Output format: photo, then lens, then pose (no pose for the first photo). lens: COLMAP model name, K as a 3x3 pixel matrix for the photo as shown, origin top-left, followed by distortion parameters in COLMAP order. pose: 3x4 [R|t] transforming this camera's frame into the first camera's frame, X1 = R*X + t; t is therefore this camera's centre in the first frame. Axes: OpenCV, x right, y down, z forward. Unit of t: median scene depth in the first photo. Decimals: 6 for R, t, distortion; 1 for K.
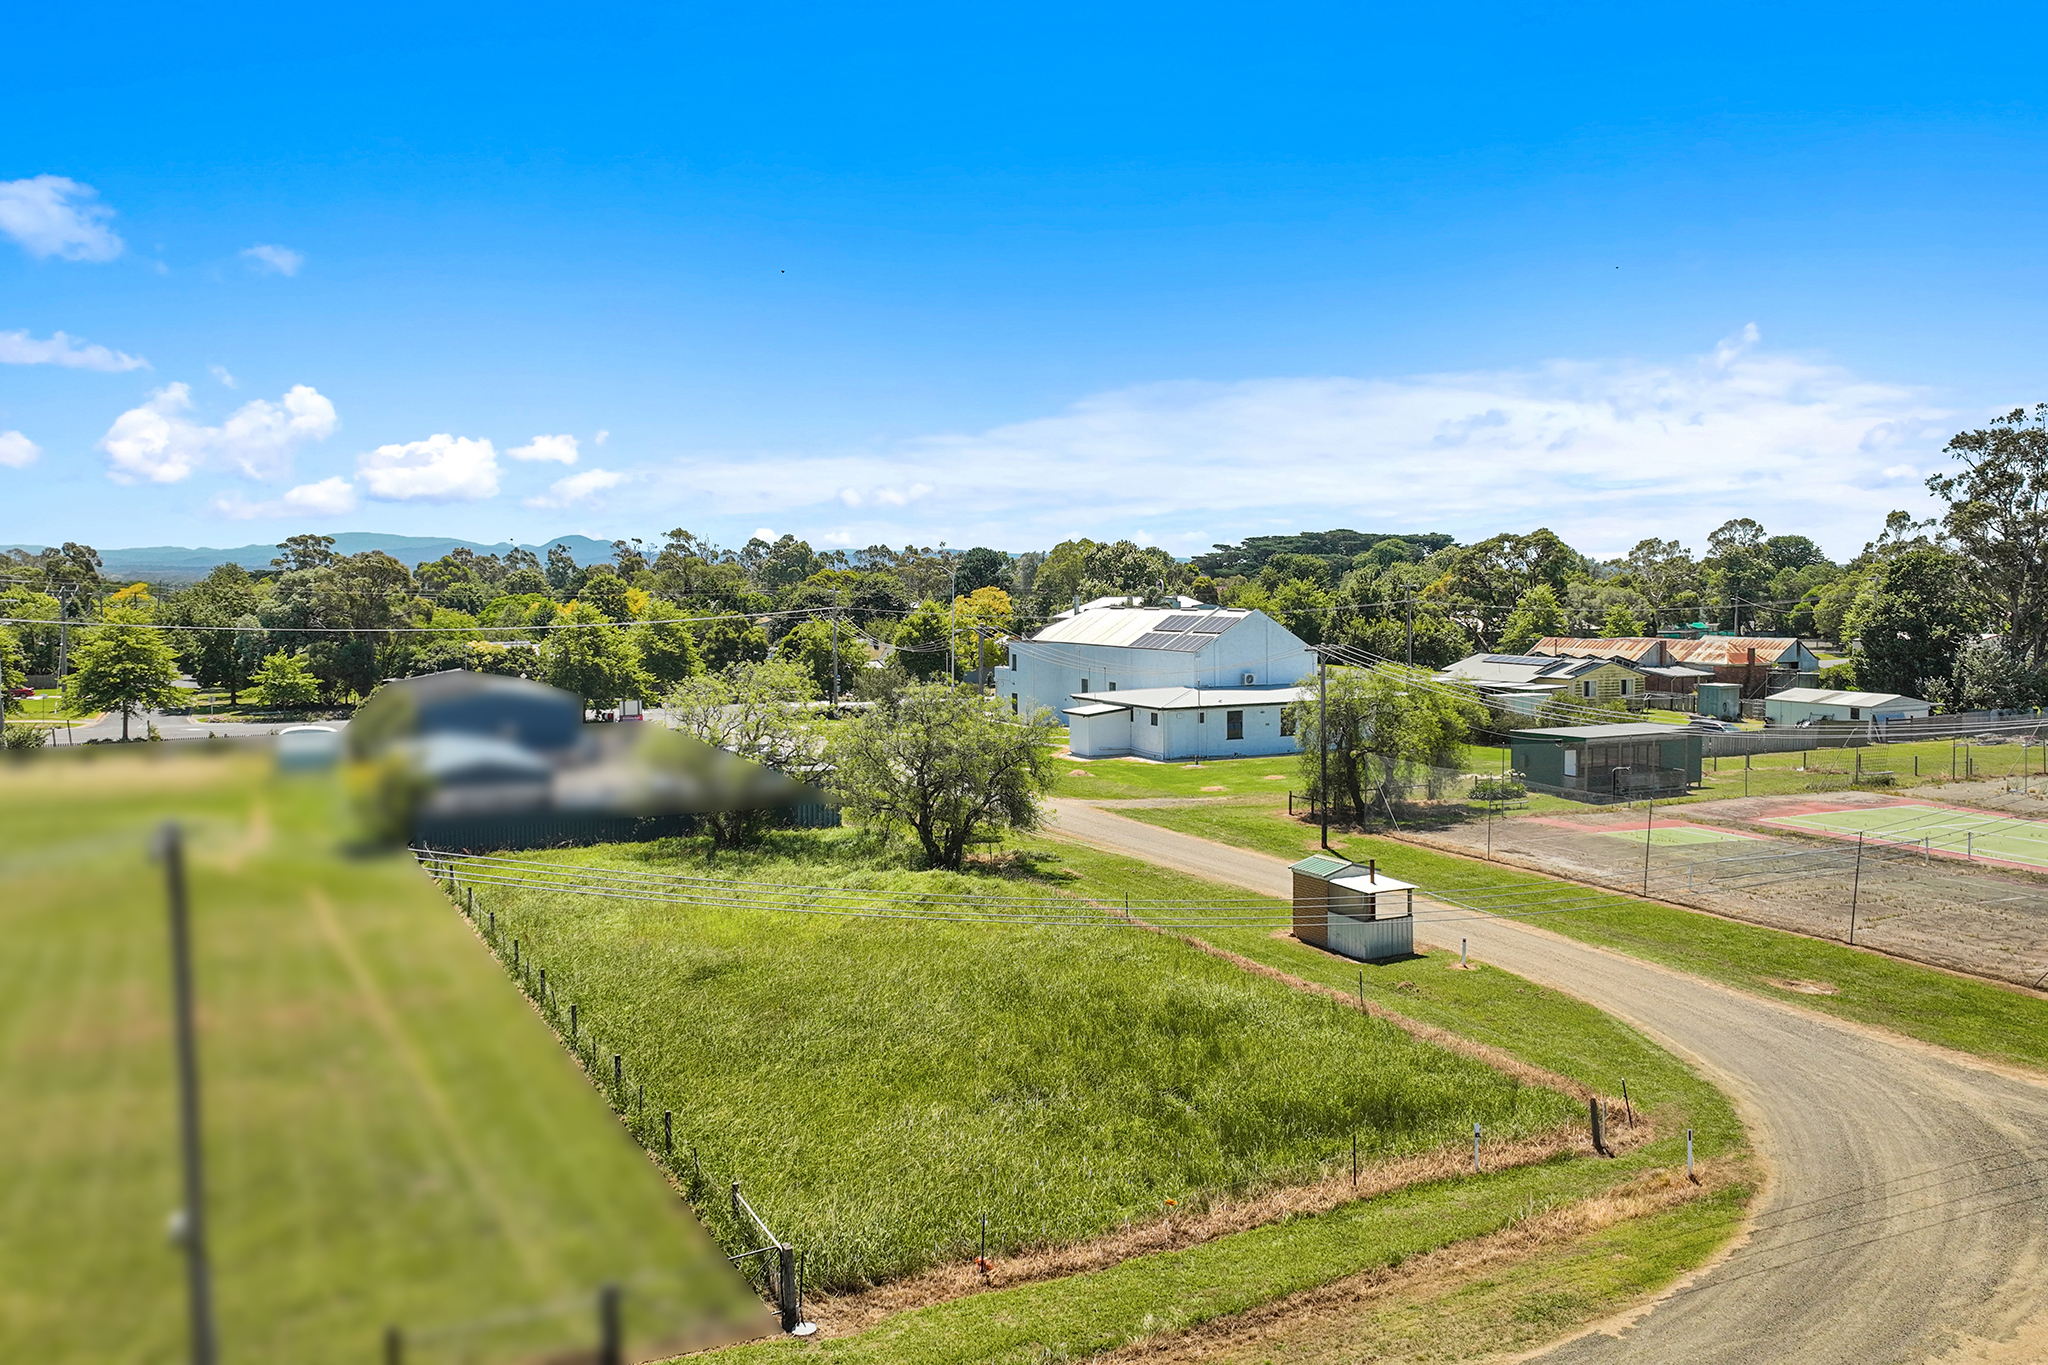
lens RADIAL K [[1401.1, 0, 1038.5], [0, 1401.1, 666.2], [0, 0, 1]] dist [0.005920, 0.002025]
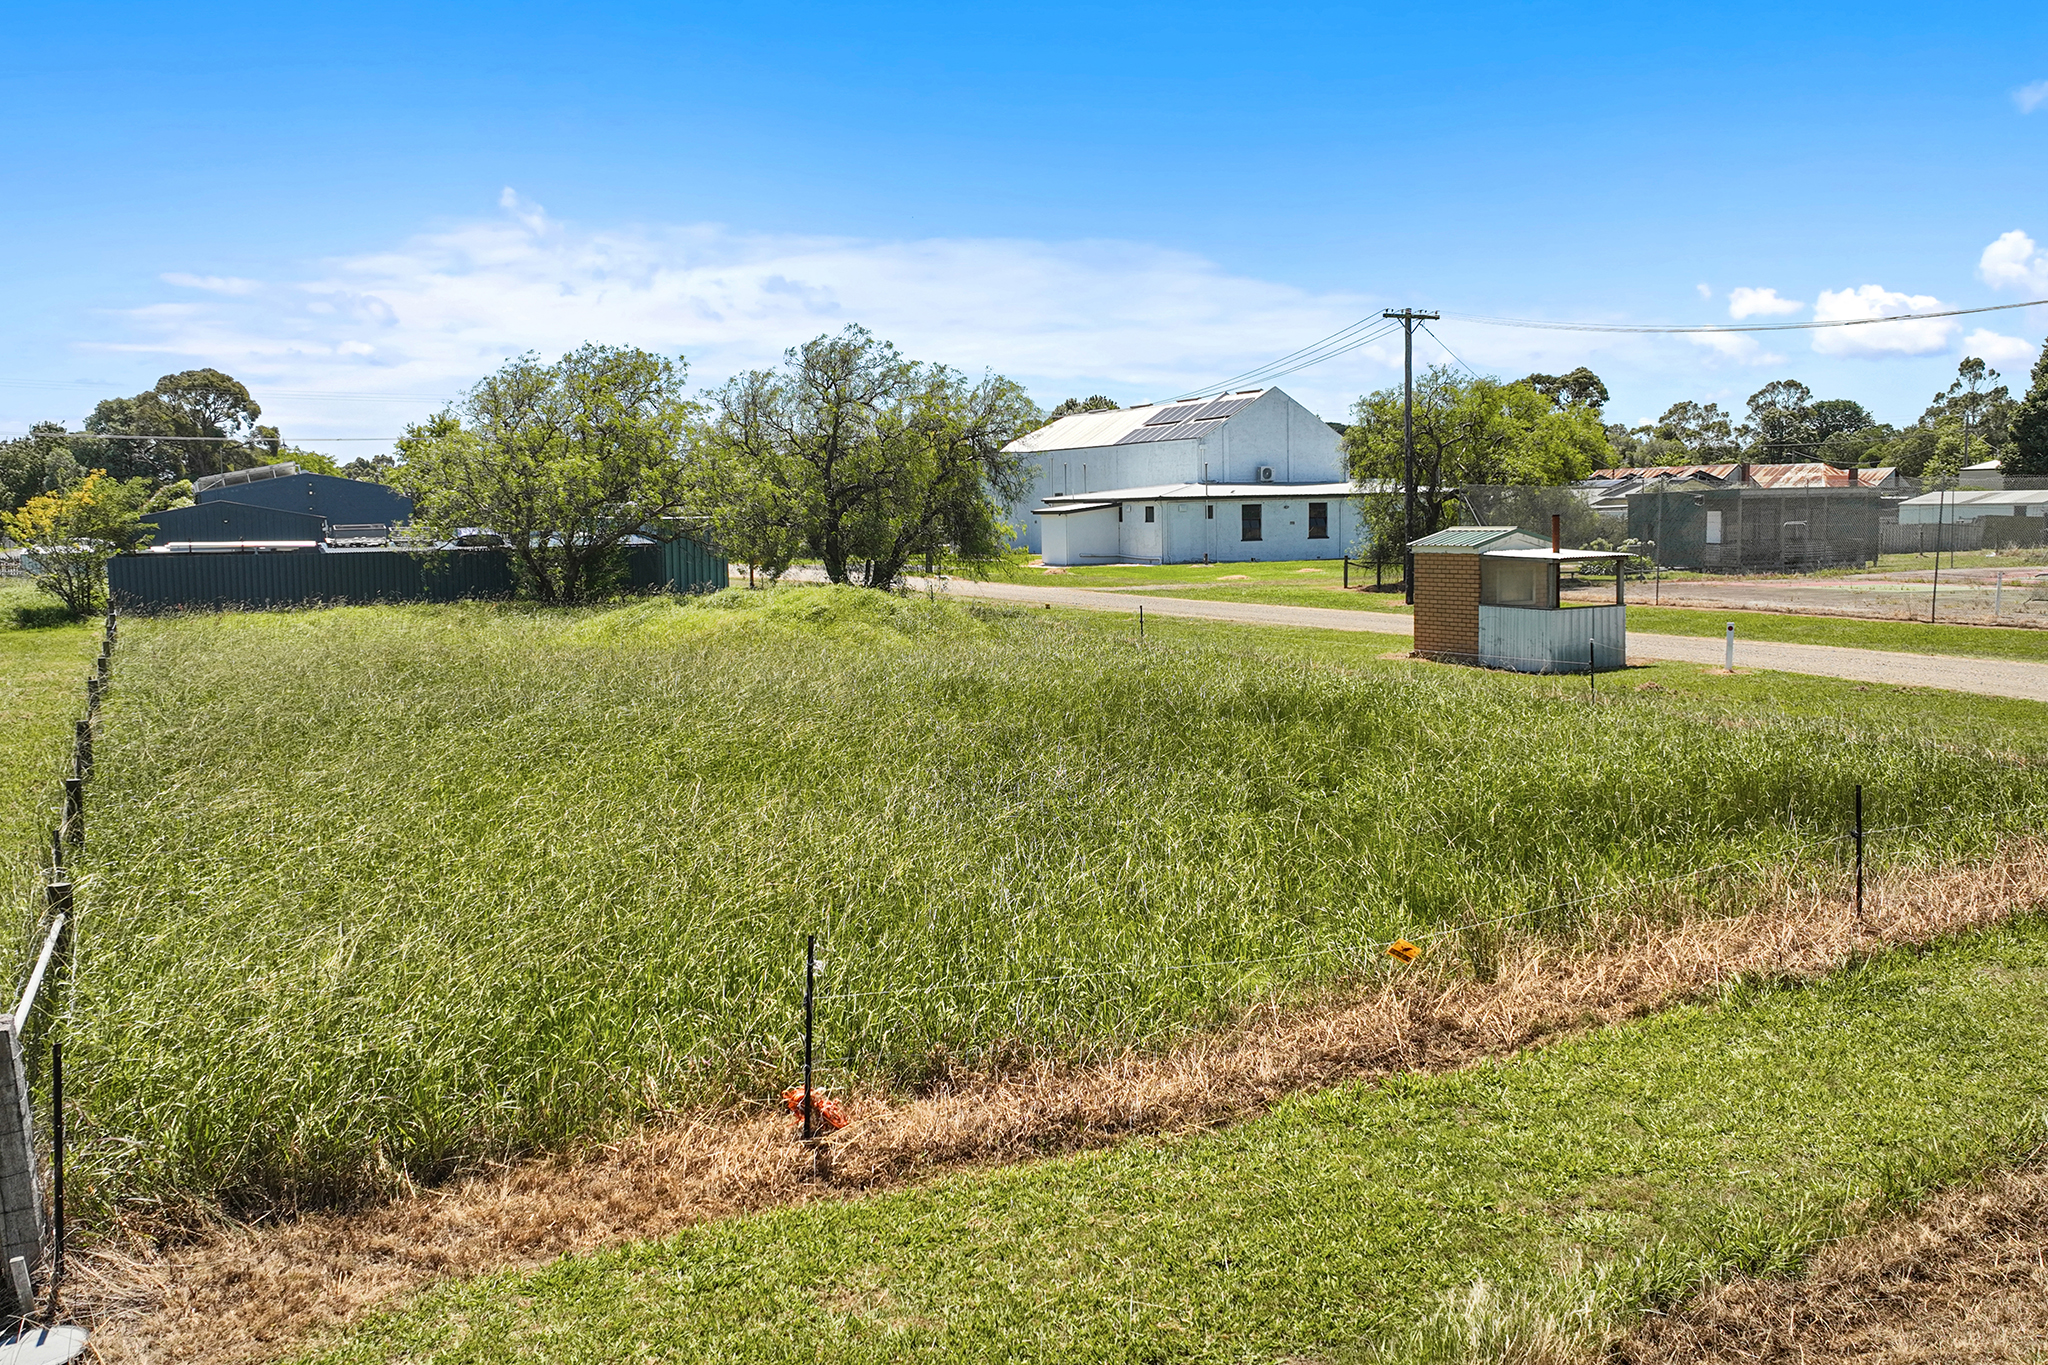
lens RADIAL K [[1401.1, 0, 1011.5], [0, 1401.1, 697.3], [0, 0, 1]] dist [0.005920, 0.002025]
pose [[0.999952, -0.008397, 0.005029, 0.000879], [0.008104, 0.998408, 0.055823, 0.201136], [-0.005490, -0.055780, 0.998428, 0.442150]]
